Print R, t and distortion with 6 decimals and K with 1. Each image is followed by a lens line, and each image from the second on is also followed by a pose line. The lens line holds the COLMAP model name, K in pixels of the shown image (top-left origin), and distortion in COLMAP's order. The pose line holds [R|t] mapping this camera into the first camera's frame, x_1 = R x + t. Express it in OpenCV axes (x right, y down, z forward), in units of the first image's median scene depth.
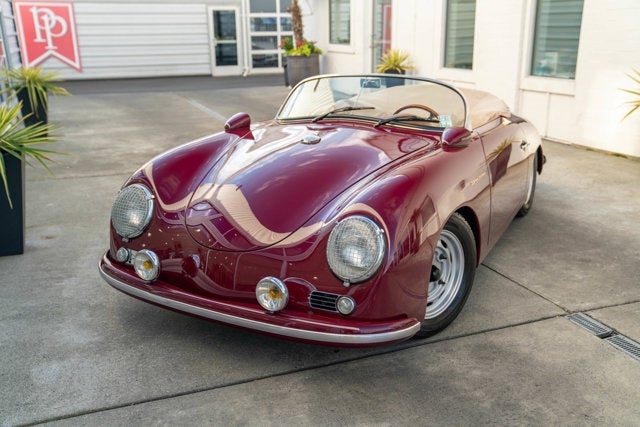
lens RADIAL K [[629.9, 0, 328.7], [0, 629.9, 214.6], [0, 0, 1]] dist [-0.020916, 0.180797]
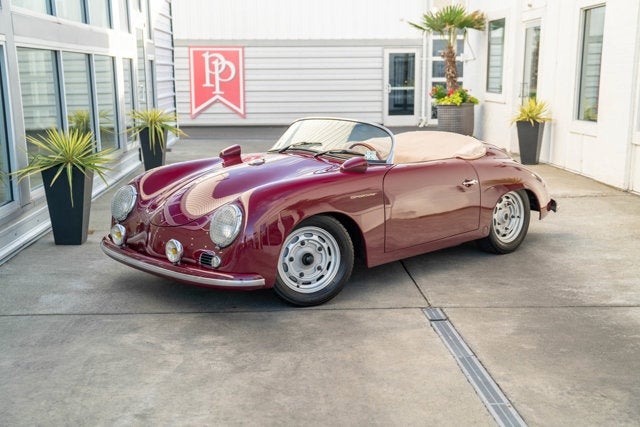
lens RADIAL K [[818.9, 0, 334.6], [0, 818.9, 224.1], [0, 0, 1]] dist [0.017393, 0.717957]
pose [[0.951986, 0.065207, -0.299118, 0.113723], [-0.095549, 0.991532, -0.087947, 0.025761], [0.290850, 0.112304, 0.950155, -0.103705]]
